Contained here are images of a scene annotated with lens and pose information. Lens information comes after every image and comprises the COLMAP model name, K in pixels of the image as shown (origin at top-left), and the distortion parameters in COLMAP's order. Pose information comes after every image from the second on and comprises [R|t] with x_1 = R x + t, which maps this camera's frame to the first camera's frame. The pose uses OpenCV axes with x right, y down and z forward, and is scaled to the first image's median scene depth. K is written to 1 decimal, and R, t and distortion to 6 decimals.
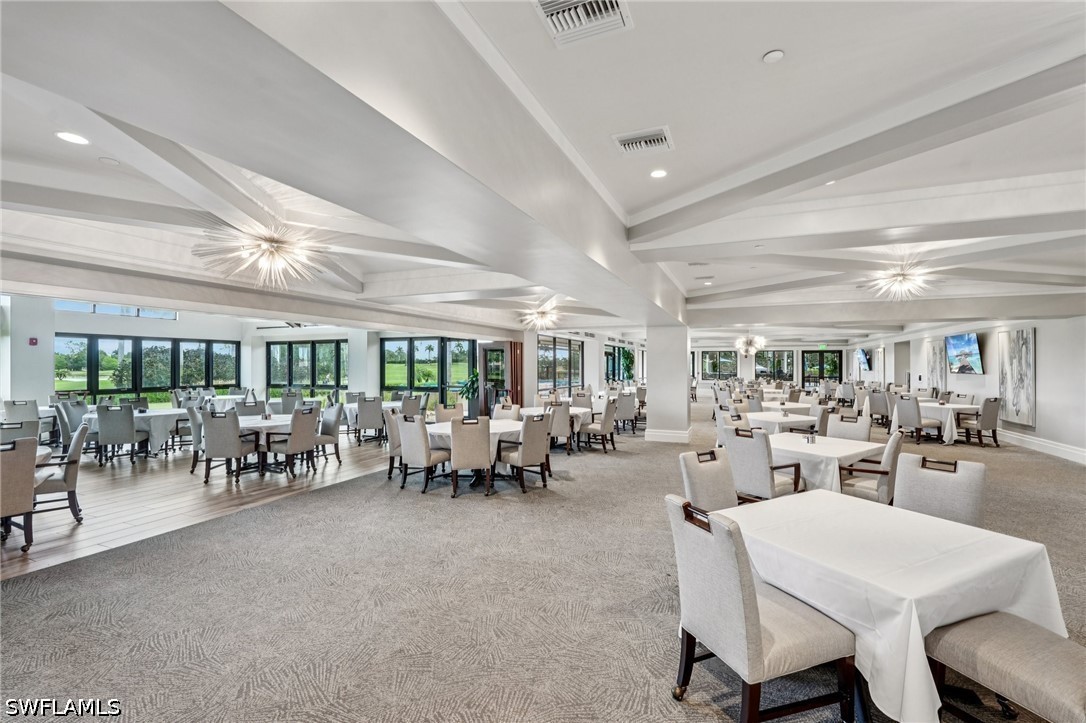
lens RADIAL K [[477.4, 0, 543.0], [0, 477.4, 361.5], [0, 0, 1]] dist [-0.001933, -0.000107]
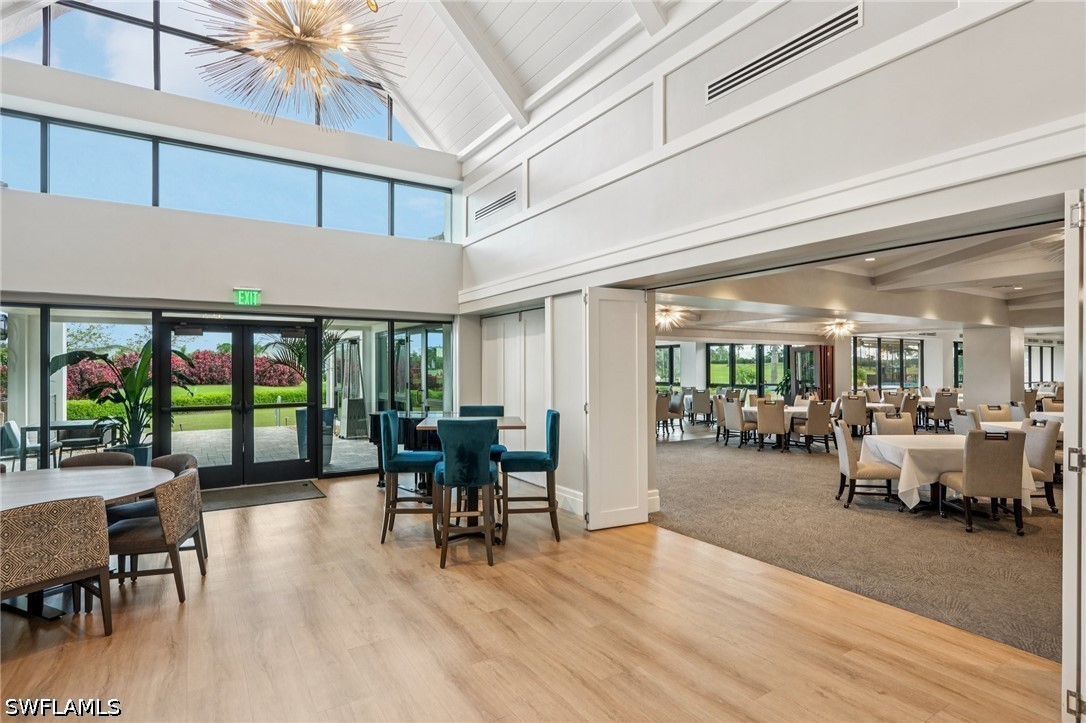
lens RADIAL K [[550.2, 0, 543.0], [0, 550.2, 361.5], [0, 0, 1]] dist [0.001256, -0.000119]
pose [[0.822667, -0.004774, -0.568504, 0.141280], [0.004986, 0.999987, -0.001183, -0.005028], [0.568502, -0.001862, 0.822680, -0.486641]]
